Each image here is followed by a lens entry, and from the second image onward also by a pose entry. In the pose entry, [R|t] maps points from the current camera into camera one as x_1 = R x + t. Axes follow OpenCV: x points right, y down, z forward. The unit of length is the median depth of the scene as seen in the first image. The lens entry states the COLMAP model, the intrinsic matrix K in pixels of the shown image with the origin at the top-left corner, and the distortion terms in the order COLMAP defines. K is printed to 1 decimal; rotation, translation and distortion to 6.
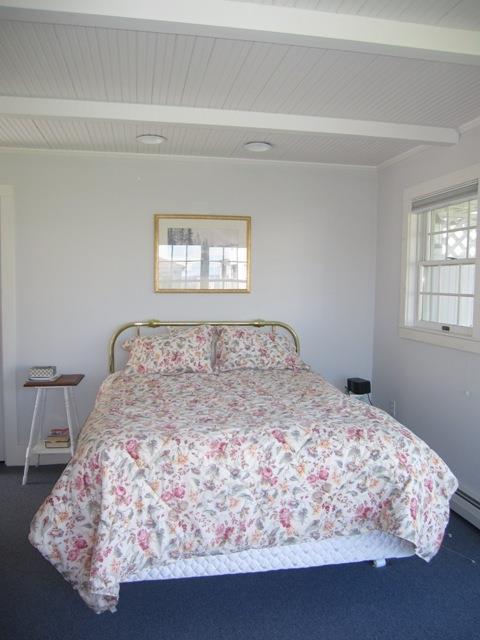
lens RADIAL K [[529.1, 0, 237.2], [0, 529.1, 318.1], [0, 0, 1]] dist [-0.052484, 0.024609]
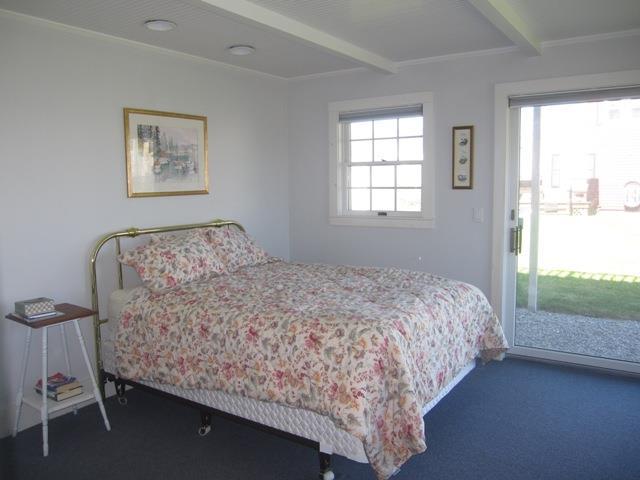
lens RADIAL K [[529.1, 0, 315.1], [0, 529.1, 240.1], [0, 0, 1]] dist [-0.052484, 0.024609]
pose [[0.699378, -0.100205, 0.707693, -0.611345], [0.071987, 0.994964, 0.069739, -0.017844], [-0.711118, 0.002170, 0.703070, 0.177594]]
